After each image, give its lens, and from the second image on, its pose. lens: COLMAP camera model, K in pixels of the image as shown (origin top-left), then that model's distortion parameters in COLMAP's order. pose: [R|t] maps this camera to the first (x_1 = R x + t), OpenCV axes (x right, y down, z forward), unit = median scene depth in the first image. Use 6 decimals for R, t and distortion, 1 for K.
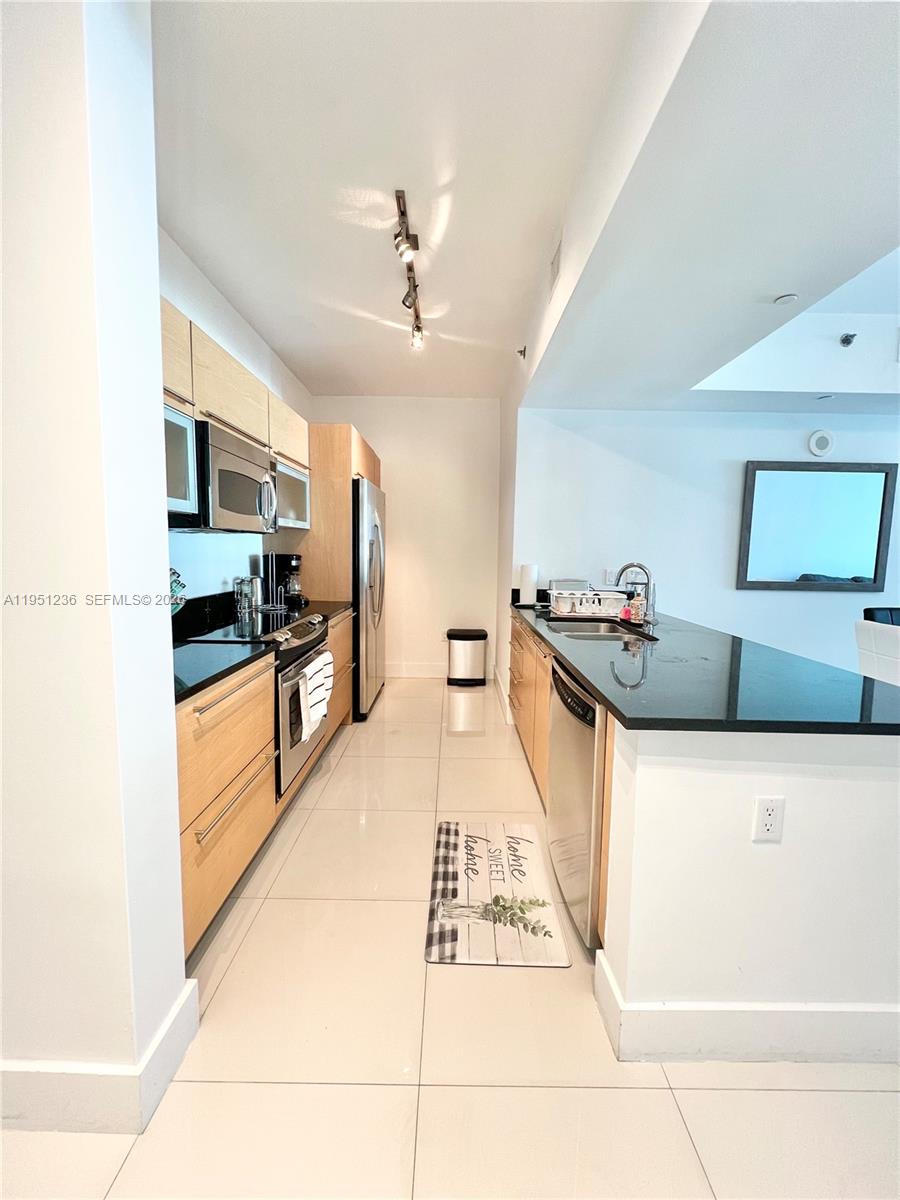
lens RADIAL K [[479.4, 0, 450.5], [0, 479.4, 597.2], [0, 0, 1]] dist [-0.000661, 0.000094]
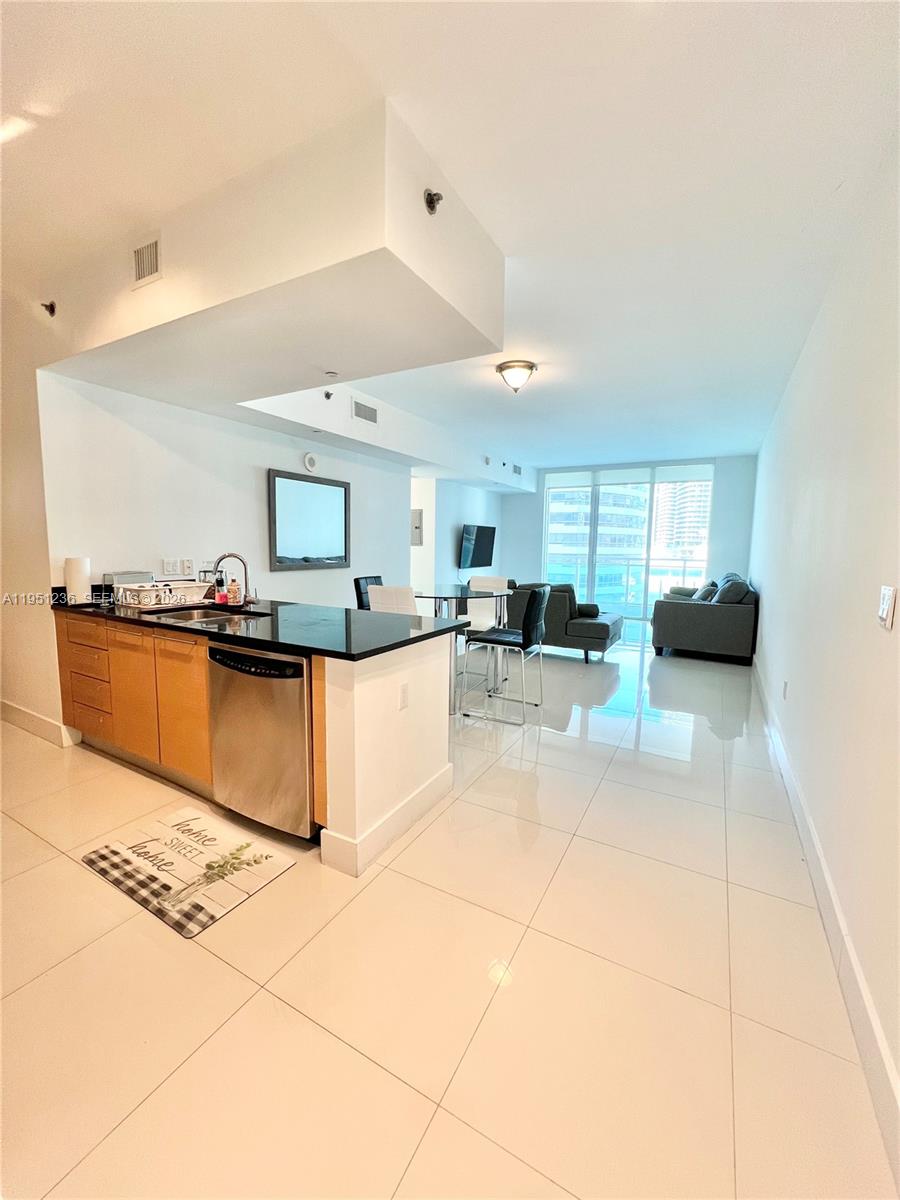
lens RADIAL K [[479.4, 0, 450.3], [0, 479.4, 598.0], [0, 0, 1]] dist [-0.000661, 0.000094]
pose [[0.486231, -0.109208, 0.866979, -0.381023], [0.079387, 0.993577, 0.080631, -0.016109], [-0.870217, 0.029622, 0.491778, -0.025754]]
